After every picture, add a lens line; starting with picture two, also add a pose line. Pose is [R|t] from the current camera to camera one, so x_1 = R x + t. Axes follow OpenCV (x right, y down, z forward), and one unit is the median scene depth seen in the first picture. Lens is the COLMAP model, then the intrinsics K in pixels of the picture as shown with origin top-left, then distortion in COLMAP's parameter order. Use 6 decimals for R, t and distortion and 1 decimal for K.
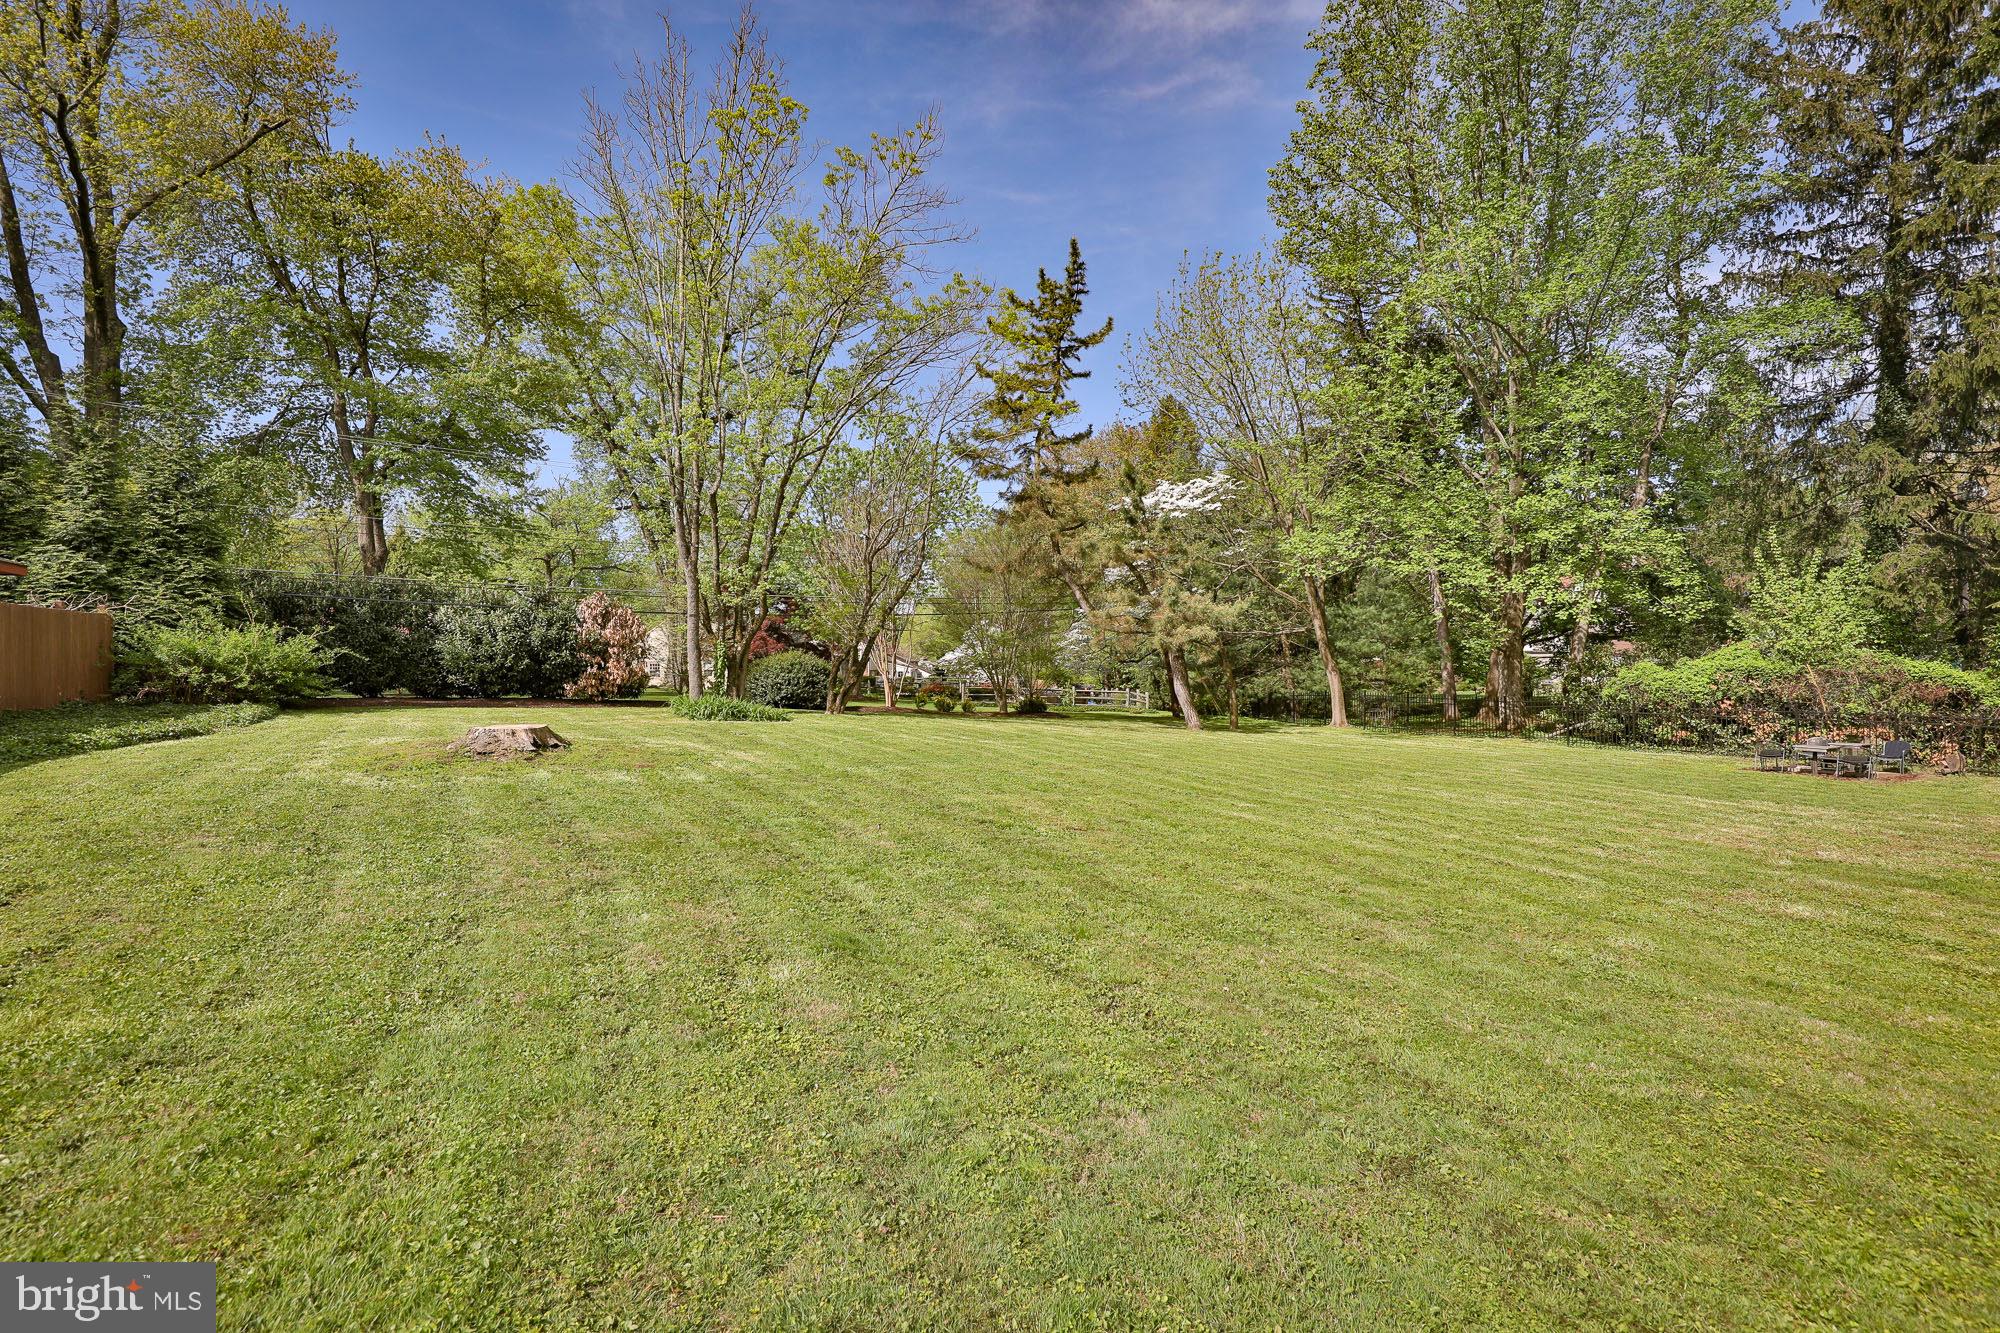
lens RADIAL K [[808.4, 0, 1029.2], [0, 808.4, 663.3], [0, 0, 1]] dist [0.022805, -0.009173]
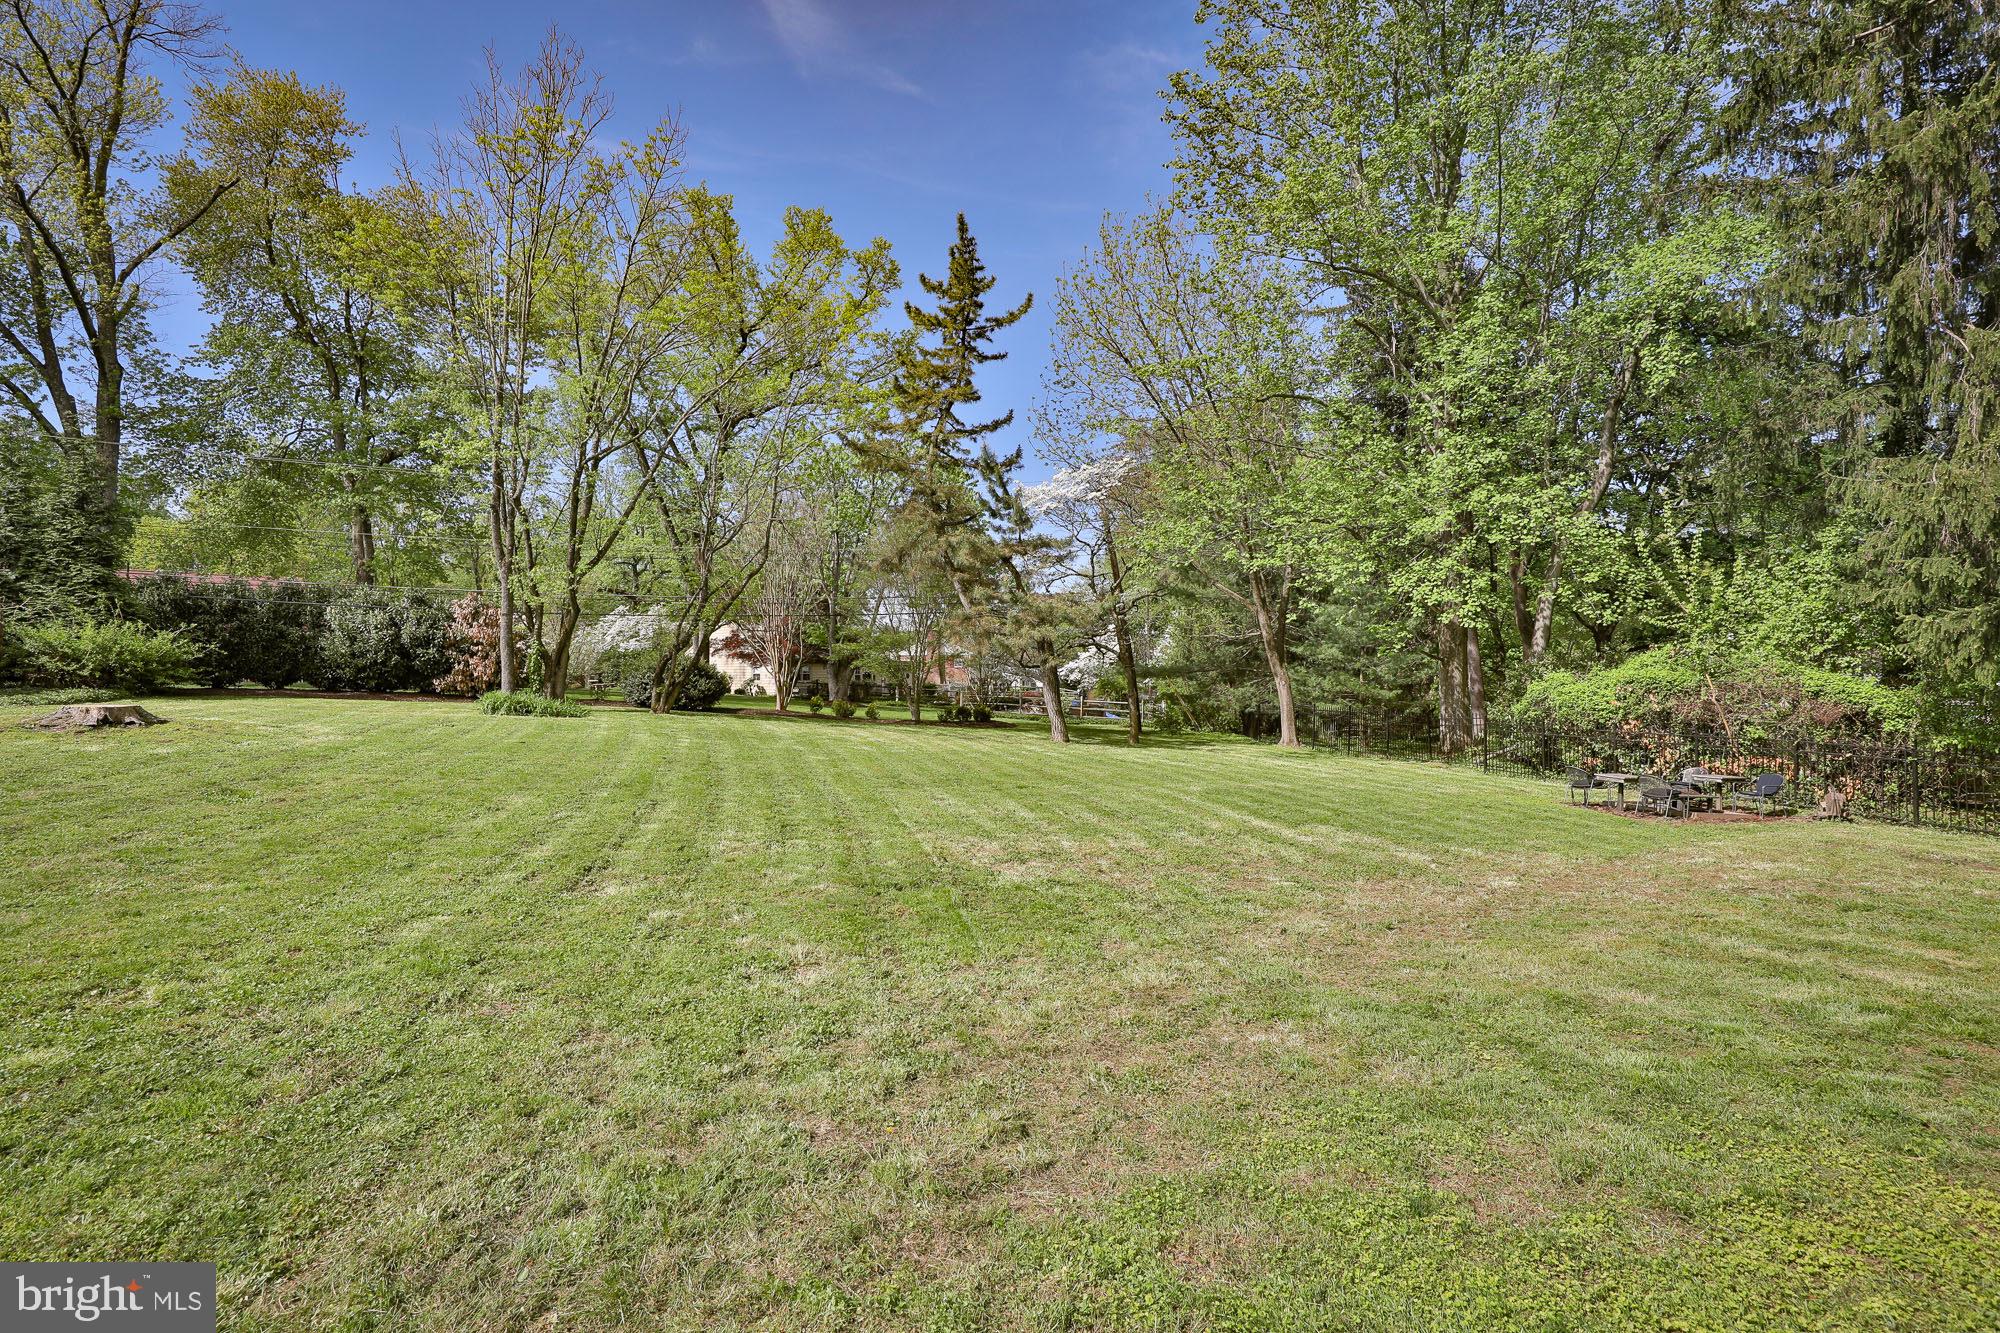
lens RADIAL K [[898.8, 0, 1026.0], [0, 898.8, 668.9], [0, 0, 1]] dist [0.025569, -0.014942]
pose [[0.978078, 0.012076, -0.207888, 0.437983], [-0.013256, 0.999903, -0.004283, 0.006255], [0.207816, 0.006945, 0.978143, 0.002451]]
